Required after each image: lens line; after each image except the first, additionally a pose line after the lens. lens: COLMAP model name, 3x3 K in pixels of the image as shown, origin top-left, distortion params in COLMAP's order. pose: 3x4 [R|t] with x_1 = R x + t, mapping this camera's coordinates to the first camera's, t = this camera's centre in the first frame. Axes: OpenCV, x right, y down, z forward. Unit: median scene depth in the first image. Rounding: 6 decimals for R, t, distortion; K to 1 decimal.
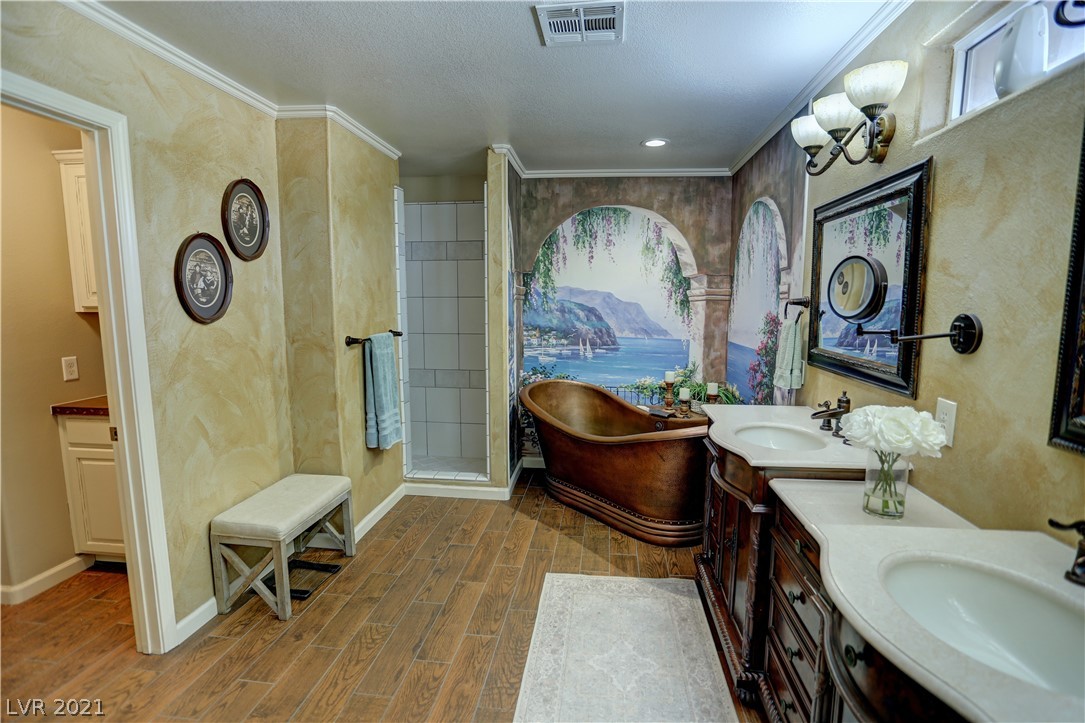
lens RADIAL K [[528.7, 0, 551.2], [0, 528.7, 366.2], [0, 0, 1]] dist [-0.067660, 0.024465]
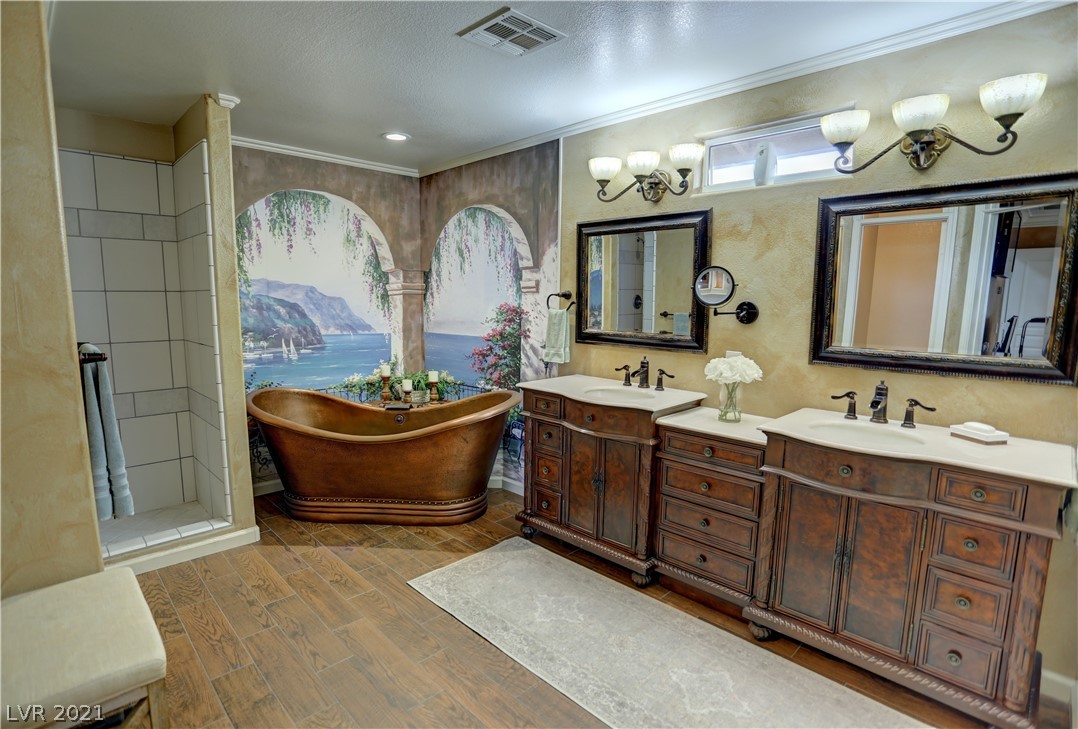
lens RADIAL K [[525.3, 0, 554.7], [0, 525.3, 369.1], [0, 0, 1]] dist [-0.067660, 0.024465]
pose [[0.629802, -0.106671, 0.769396, -0.377386], [0.093848, 0.993719, 0.060951, -0.014928], [-0.771065, 0.033819, 0.635857, 0.133230]]
